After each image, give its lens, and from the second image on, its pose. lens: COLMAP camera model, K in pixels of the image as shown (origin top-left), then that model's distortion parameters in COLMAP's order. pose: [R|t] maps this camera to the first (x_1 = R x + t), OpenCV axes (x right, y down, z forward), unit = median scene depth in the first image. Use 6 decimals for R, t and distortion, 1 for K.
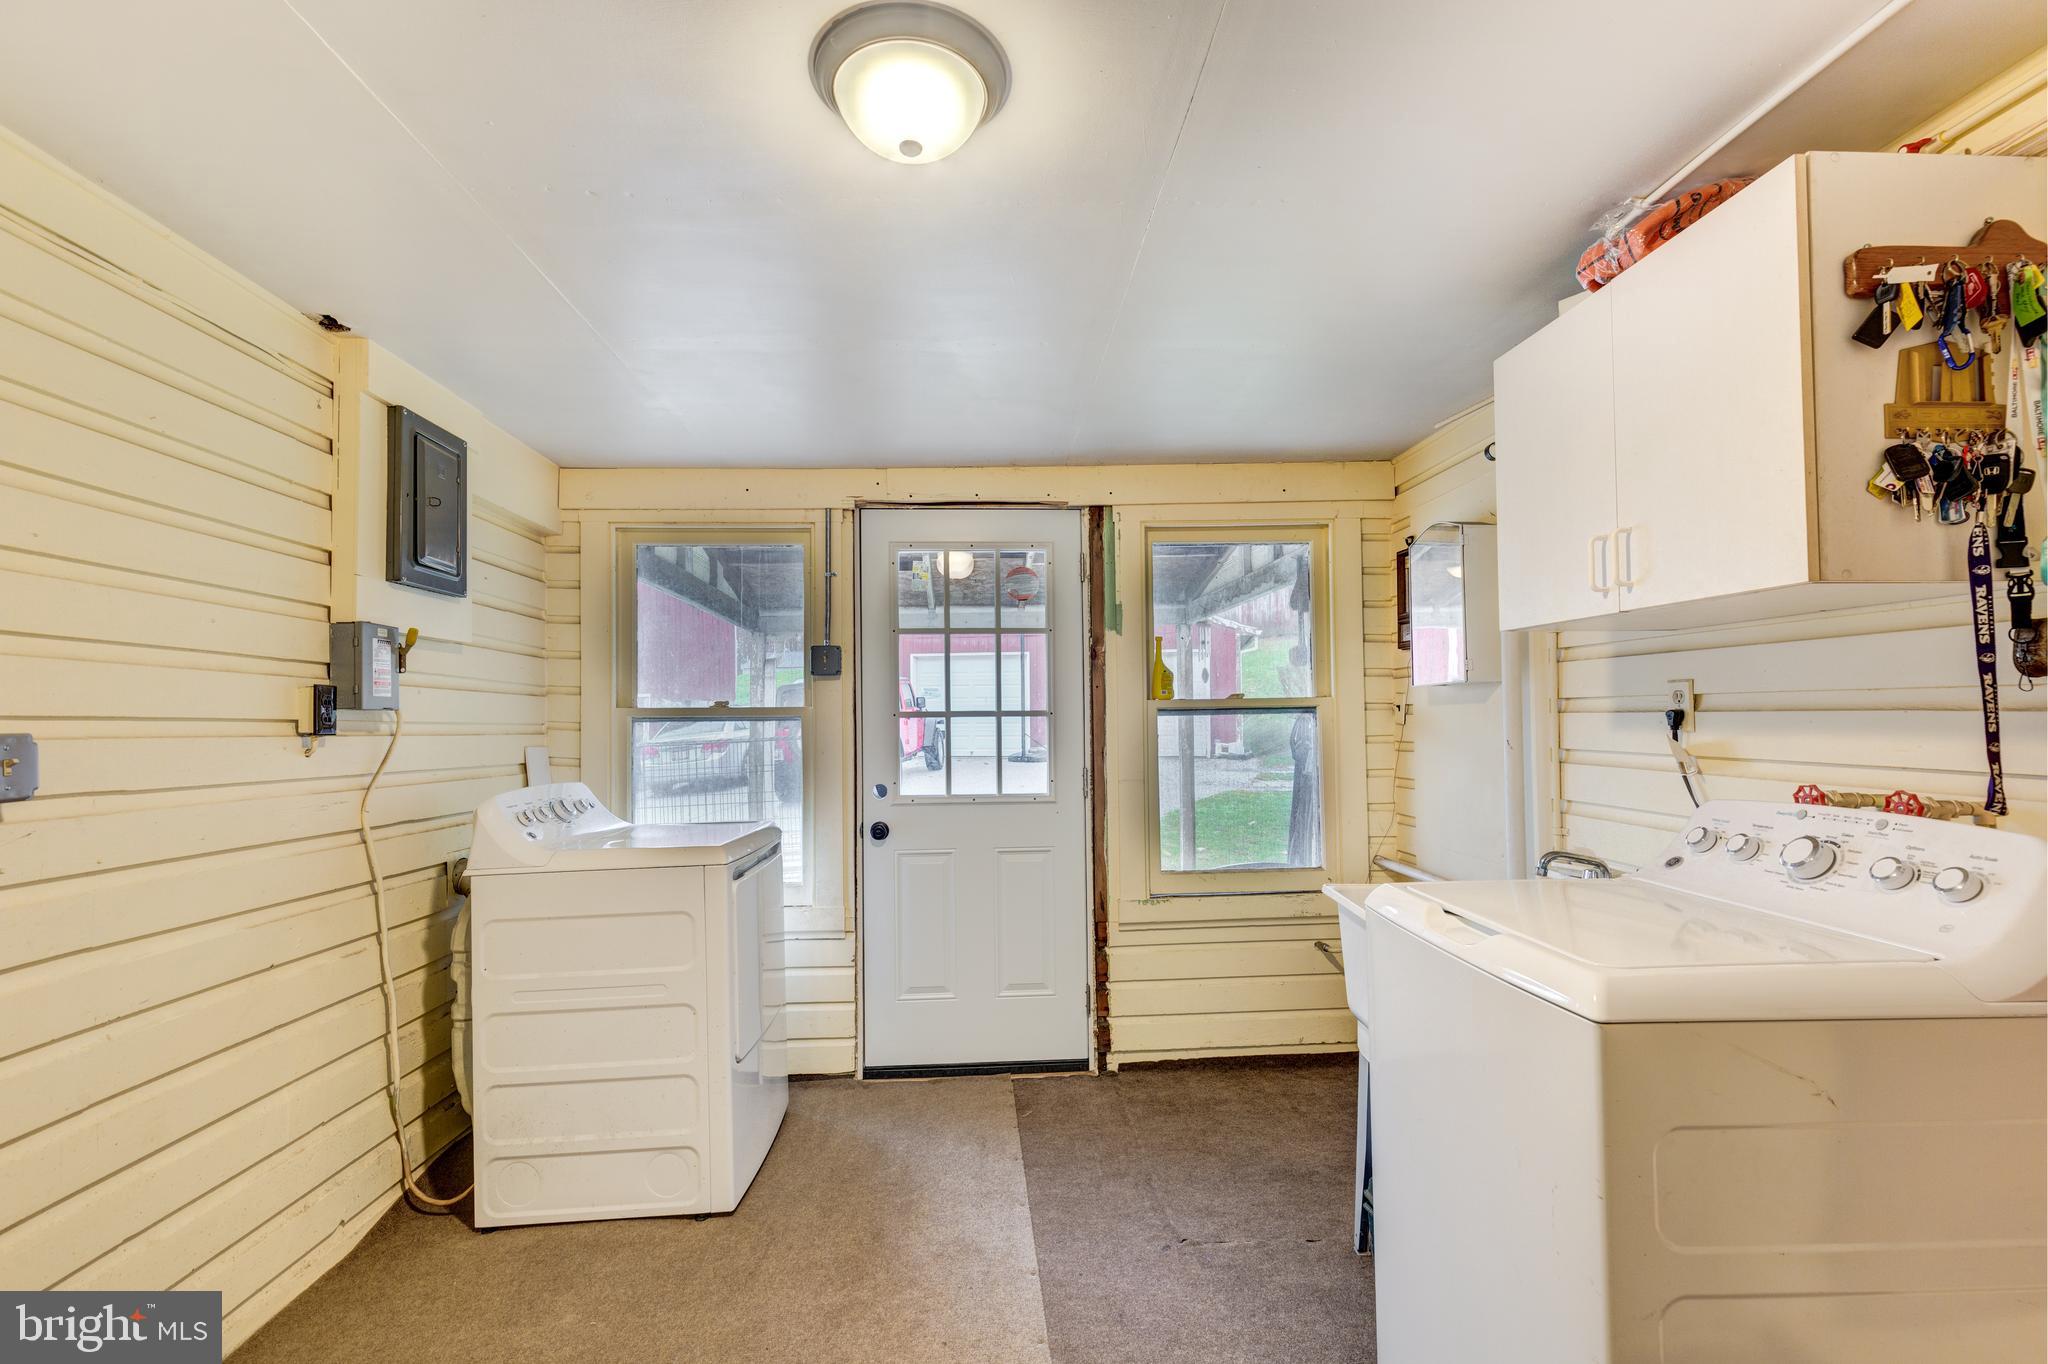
lens RADIAL K [[940.7, 0, 1028.3], [0, 940.7, 680.0], [0, 0, 1]] dist [0.013542, -0.001894]
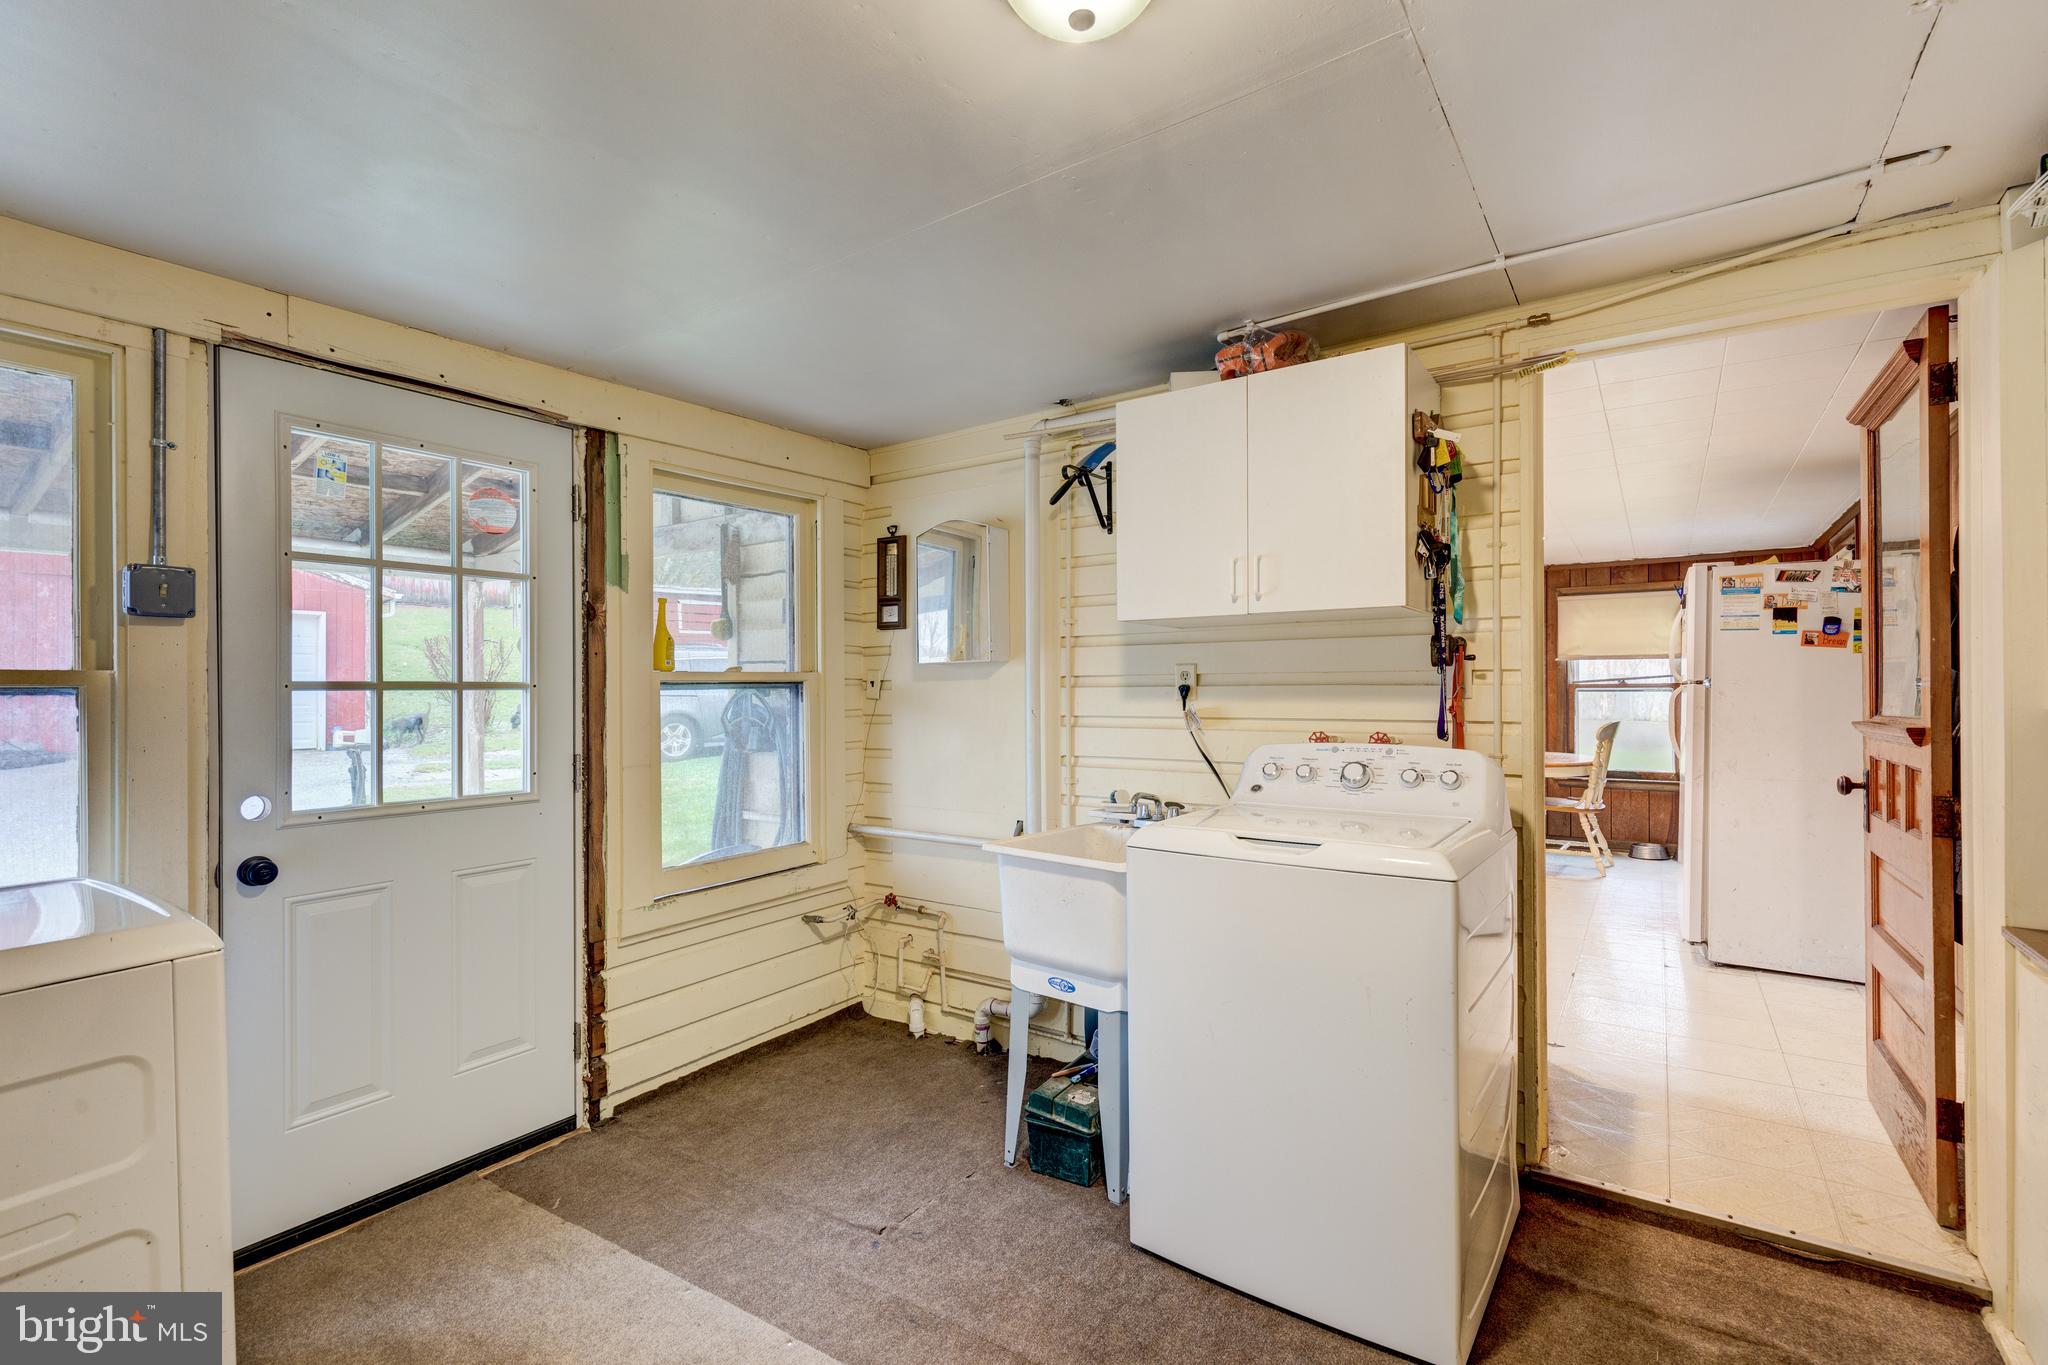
lens RADIAL K [[940.7, 0, 1035.1], [0, 940.7, 681.7], [0, 0, 1]] dist [0.013542, -0.001894]
pose [[0.600900, 0.013336, 0.799213, -0.352308], [-0.029548, 0.999548, 0.005537, 0.015861], [-0.798778, -0.026942, 0.601022, 0.210341]]
